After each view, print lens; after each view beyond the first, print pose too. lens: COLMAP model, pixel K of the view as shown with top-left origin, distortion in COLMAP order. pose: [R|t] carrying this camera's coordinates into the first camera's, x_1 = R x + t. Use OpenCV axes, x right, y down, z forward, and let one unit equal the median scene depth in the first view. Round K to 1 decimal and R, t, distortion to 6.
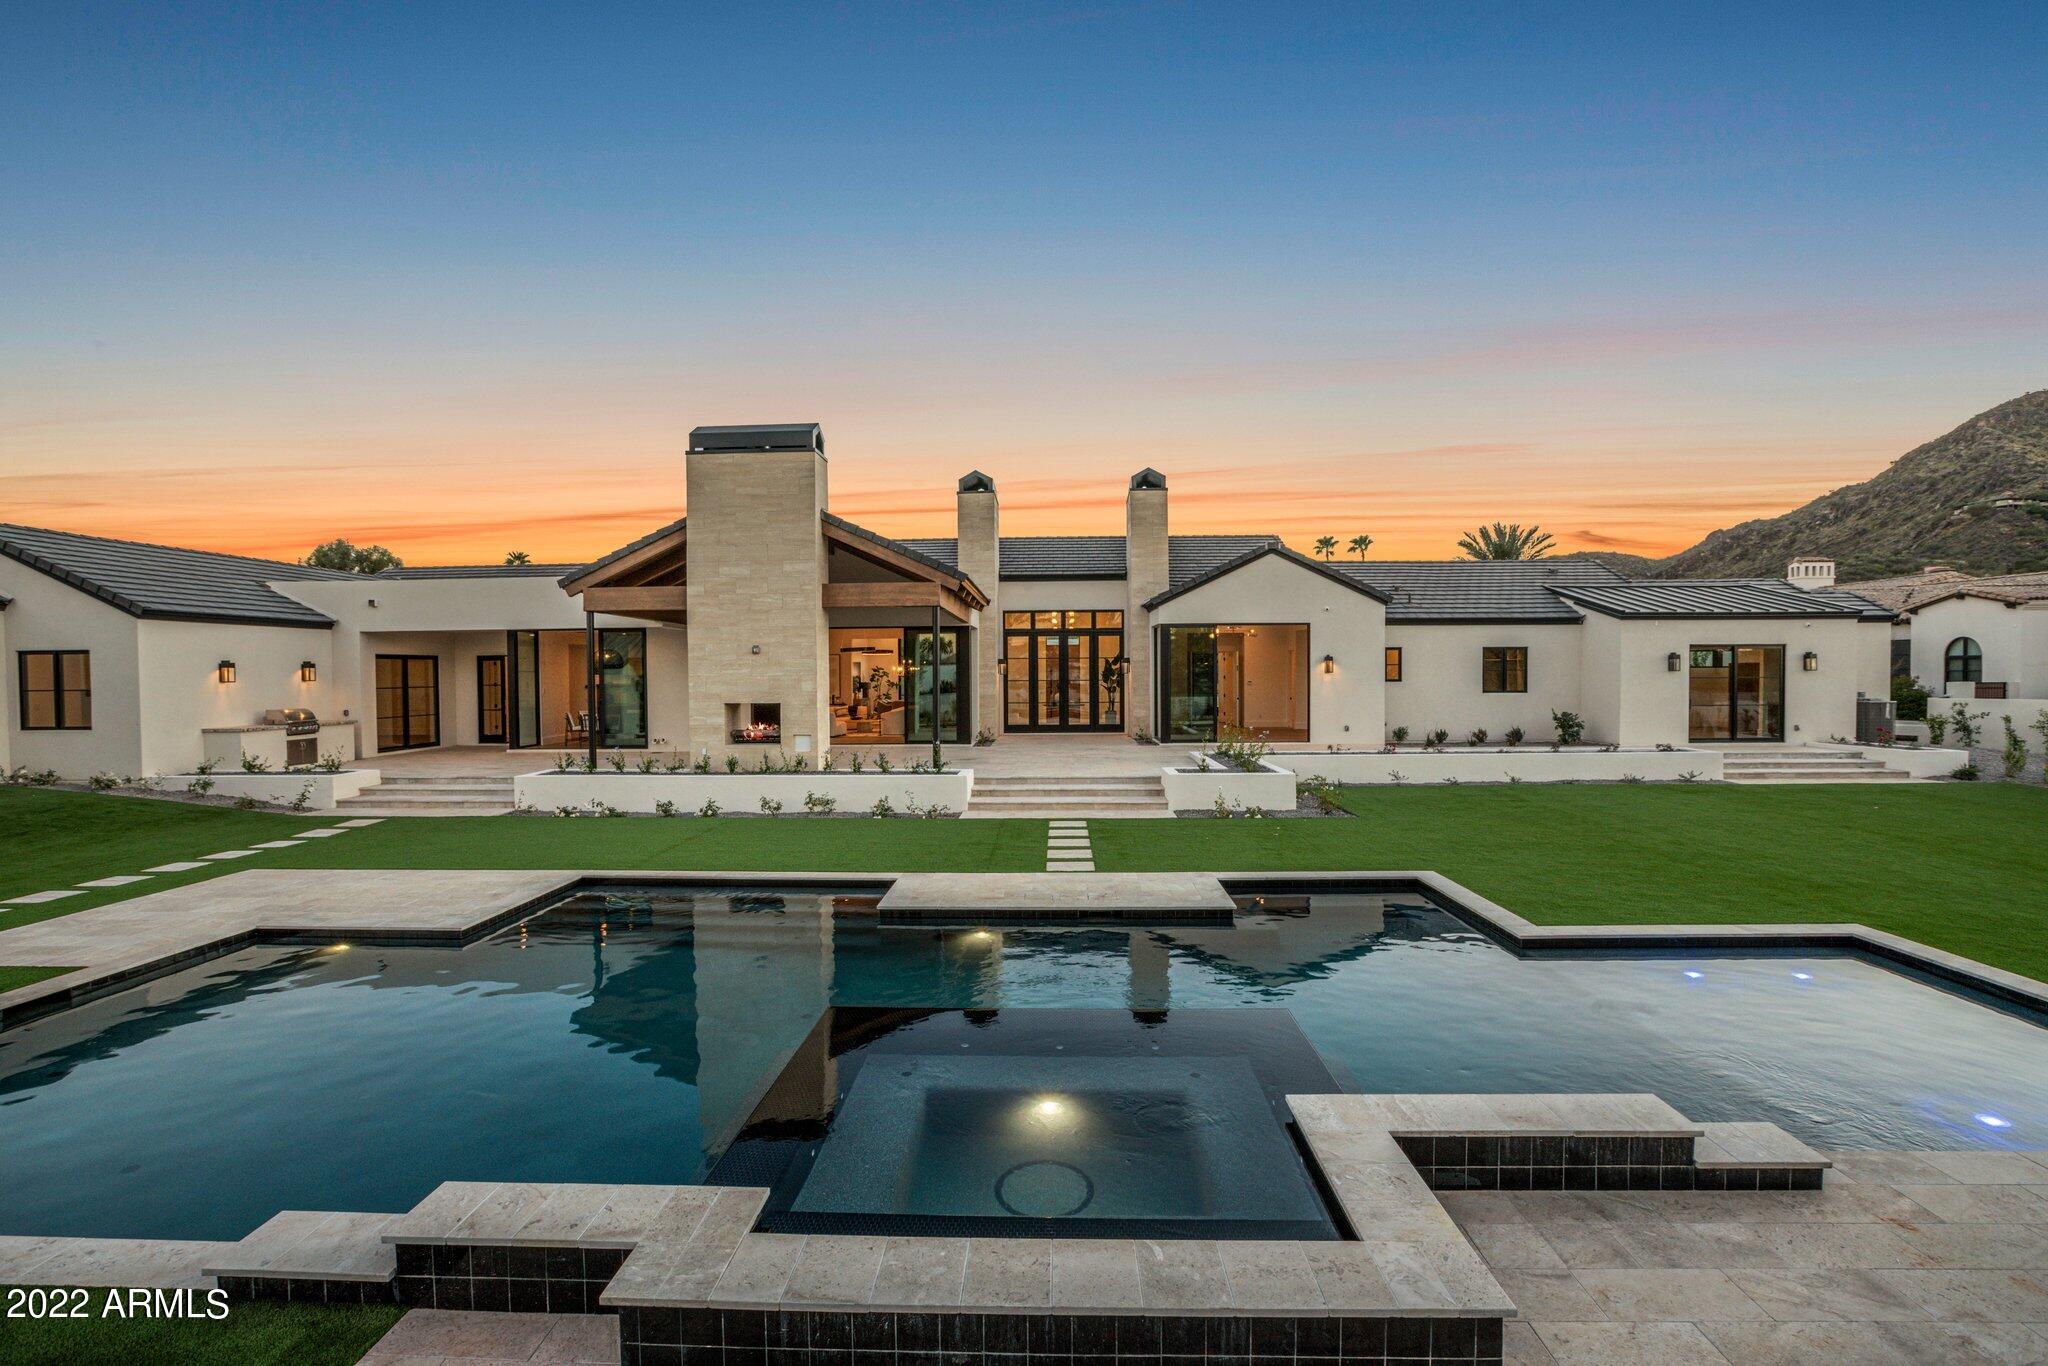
lens RADIAL K [[939.6, 0, 1021.5], [0, 939.6, 696.9], [0, 0, 1]] dist [-0.051545, 0.015869]
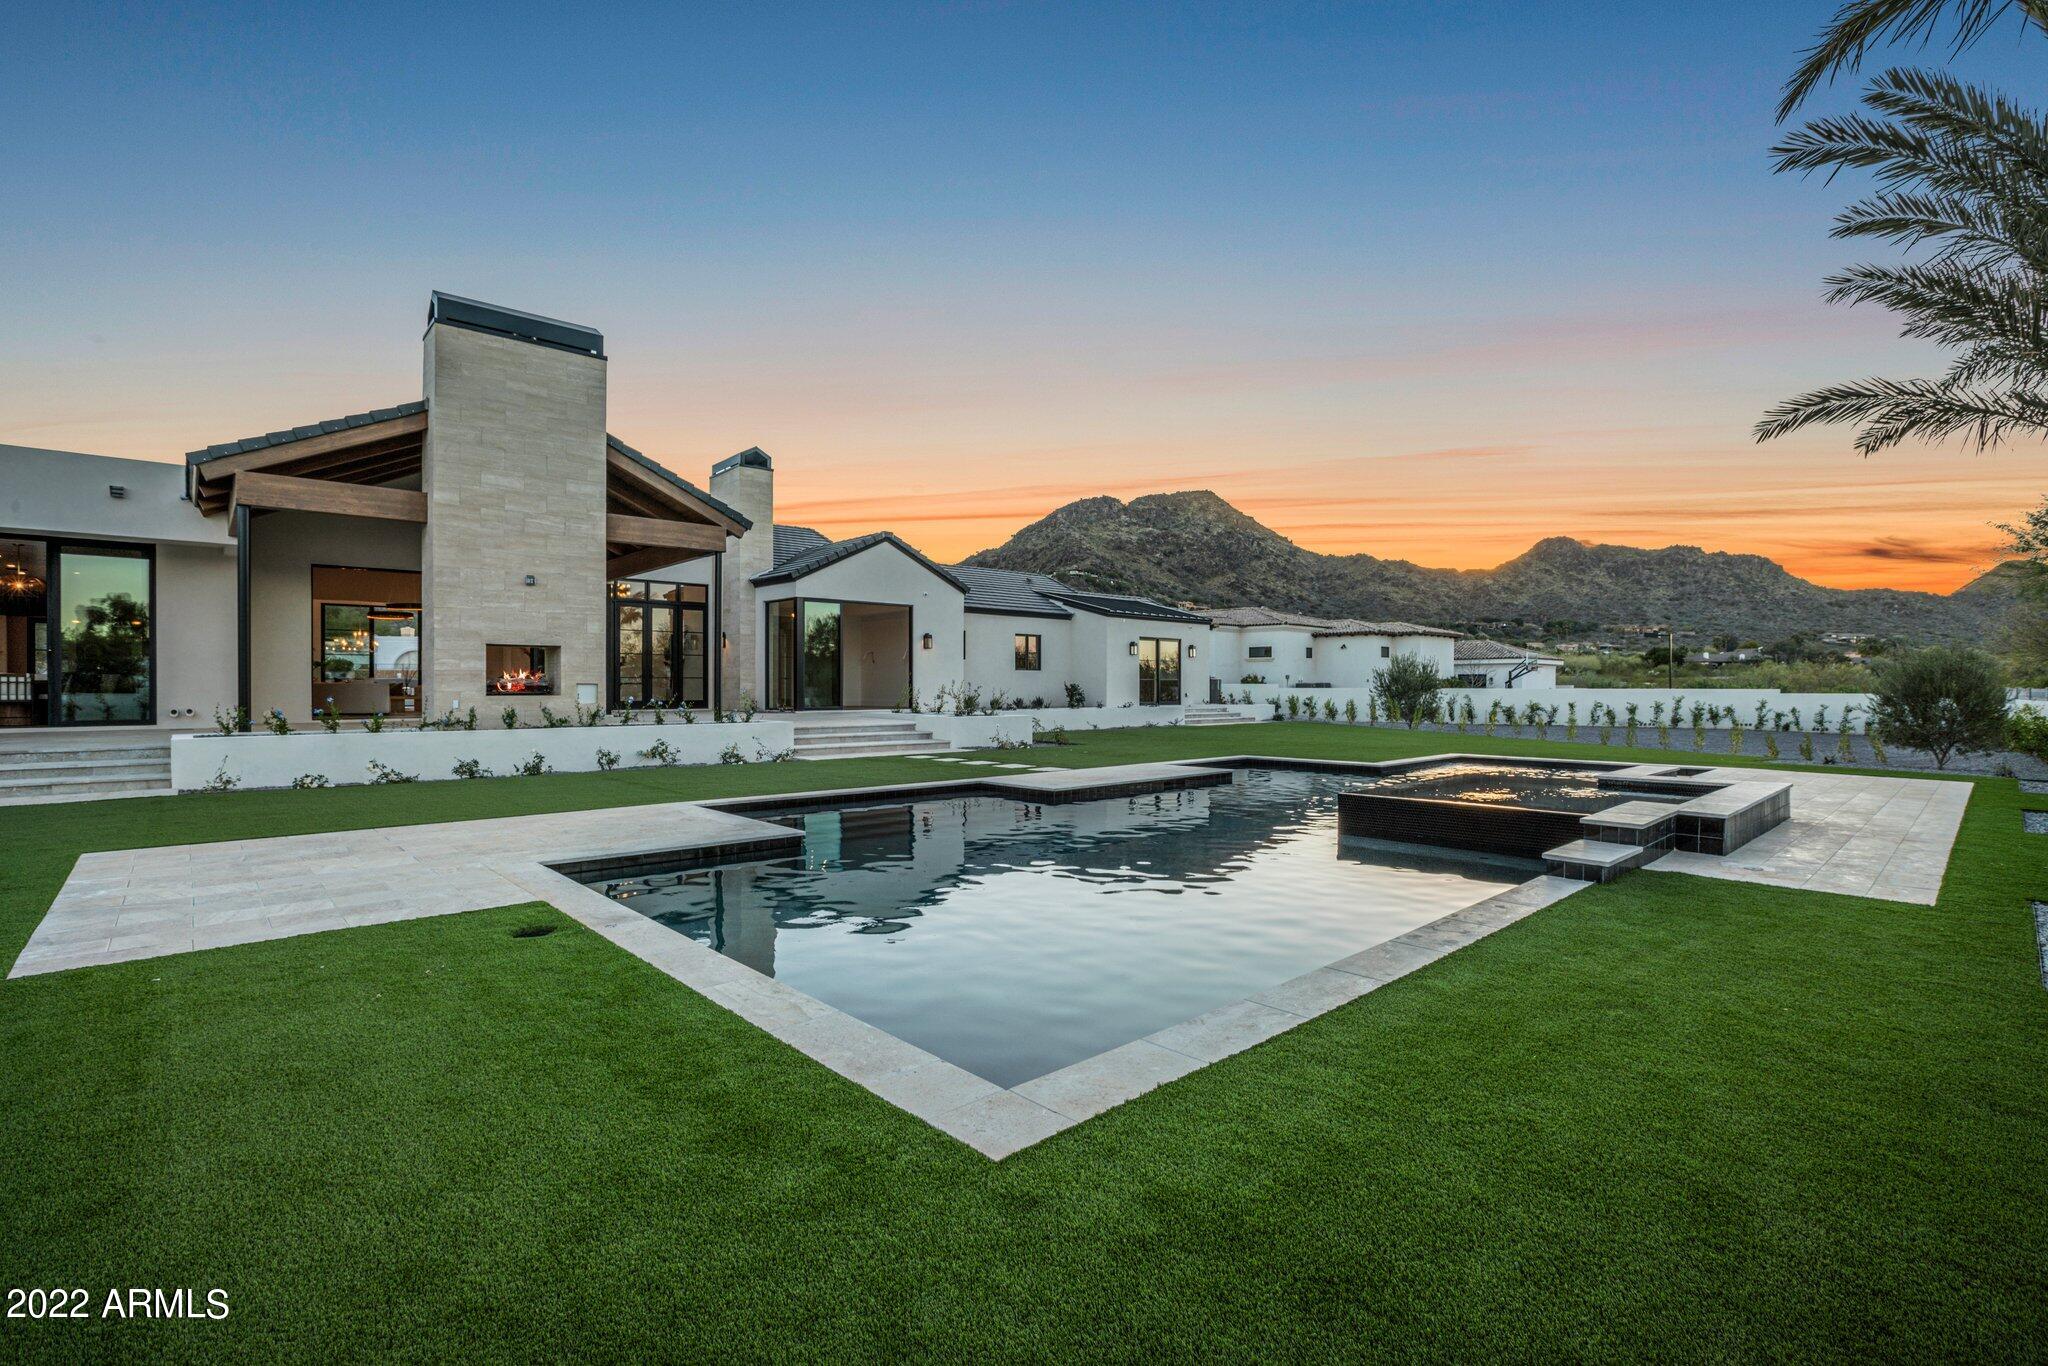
lens RADIAL K [[939.6, 0, 1033.6], [0, 939.6, 694.1], [0, 0, 1]] dist [-0.051545, 0.015869]
pose [[0.702195, 0.001718, 0.711983, -0.436733], [0.014683, 0.999749, -0.016895, 0.055498], [-0.711833, 0.022318, 0.701994, 0.088515]]
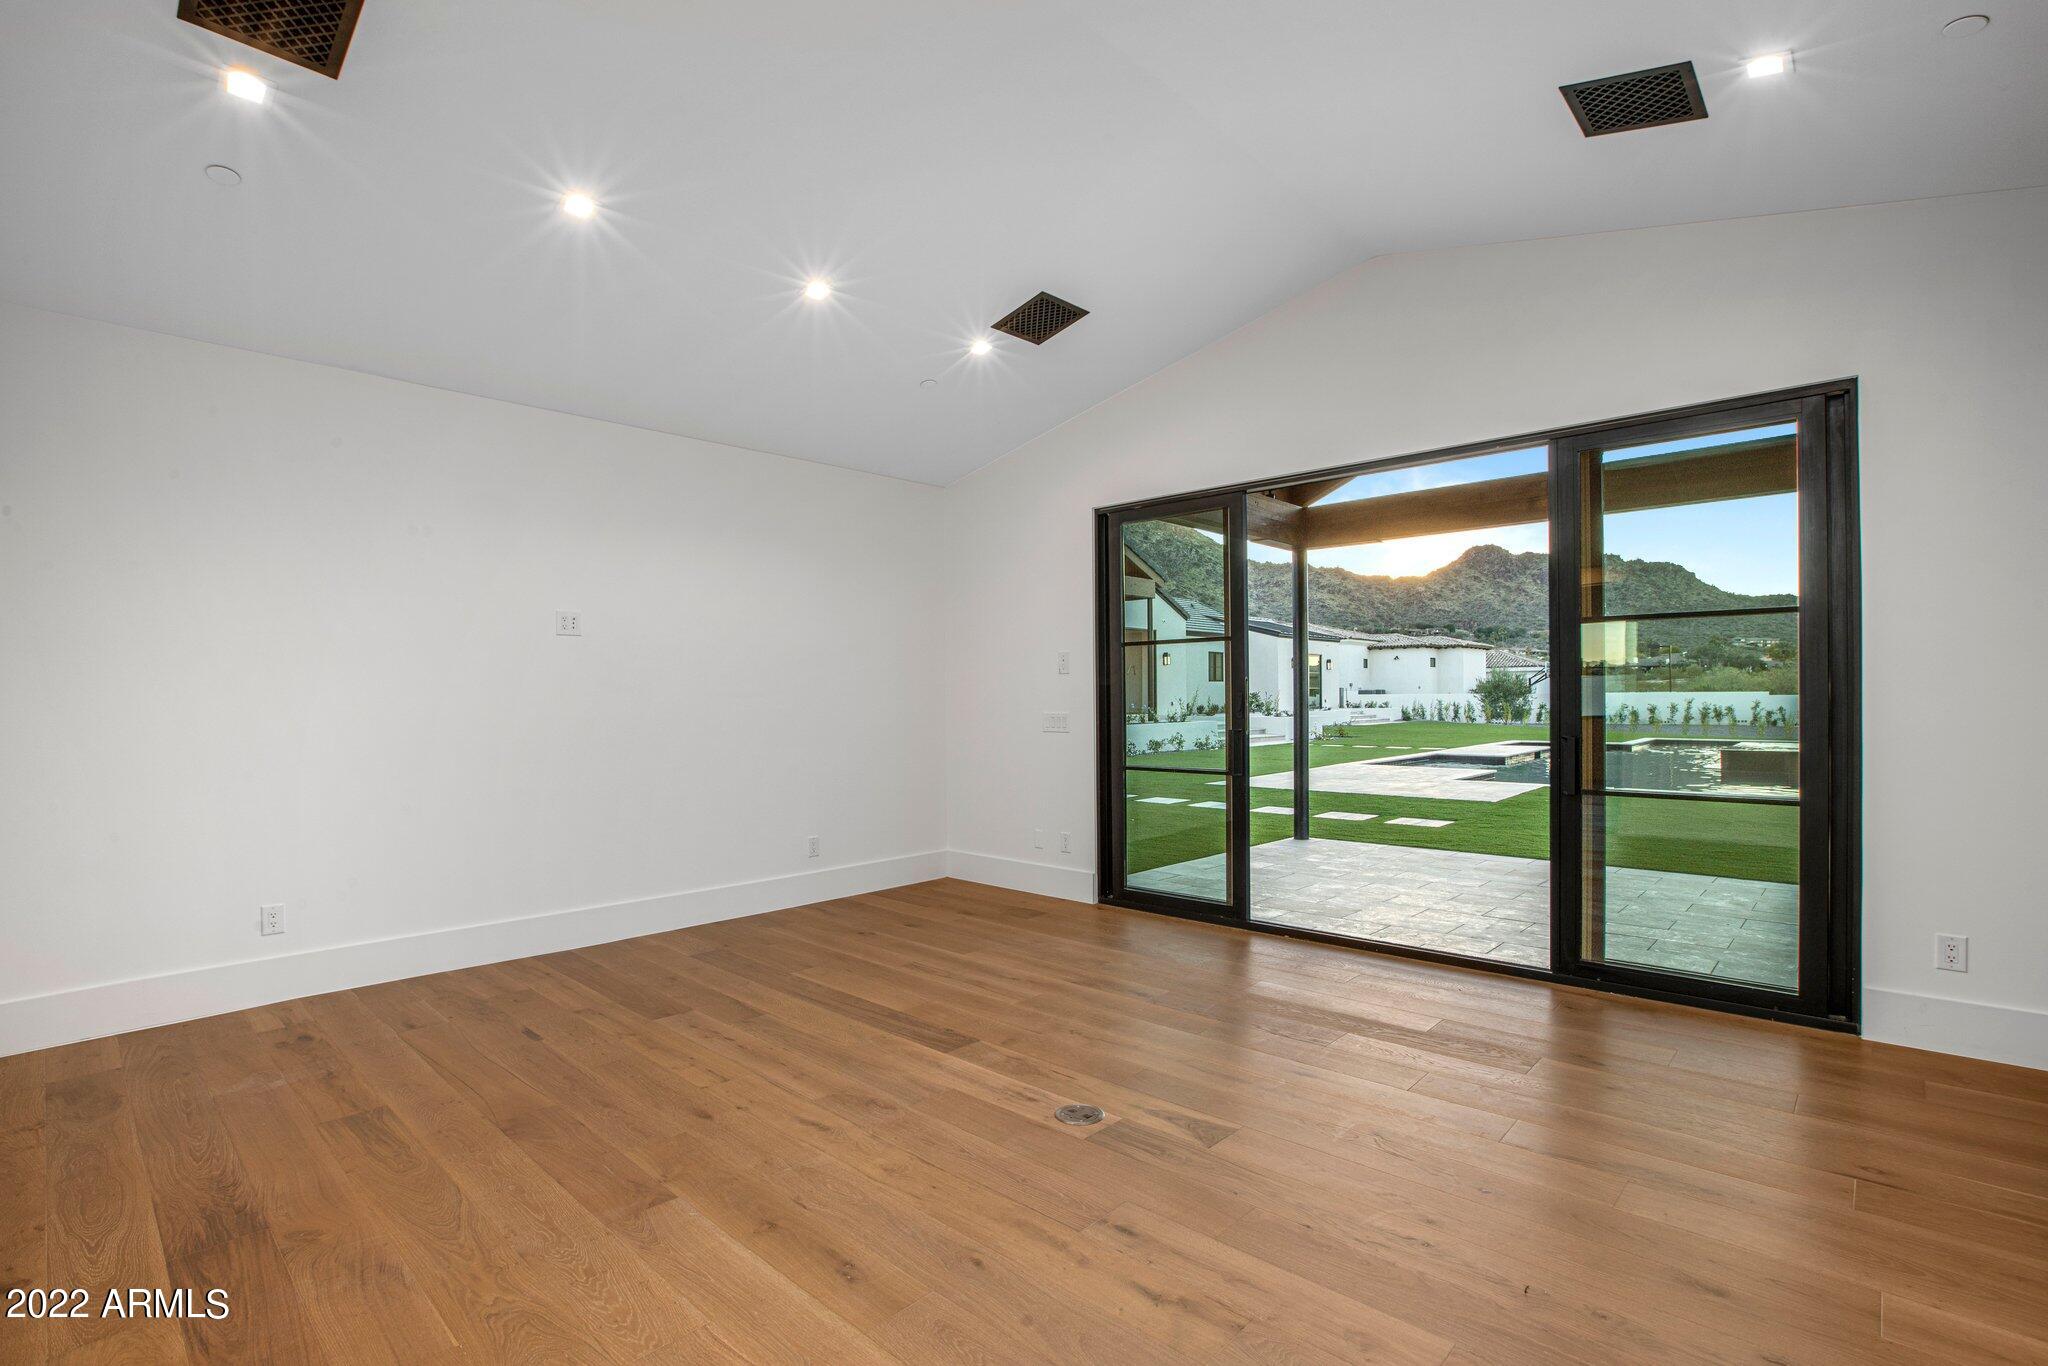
lens RADIAL K [[939.6, 0, 1029.5], [0, 939.6, 696.7], [0, 0, 1]] dist [-0.051545, 0.015869]
pose [[0.657990, 0.000086, 0.753027, -0.965889], [0.023670, 0.999503, -0.020798, 0.052058], [-0.752654, 0.031509, 0.657661, 0.210962]]
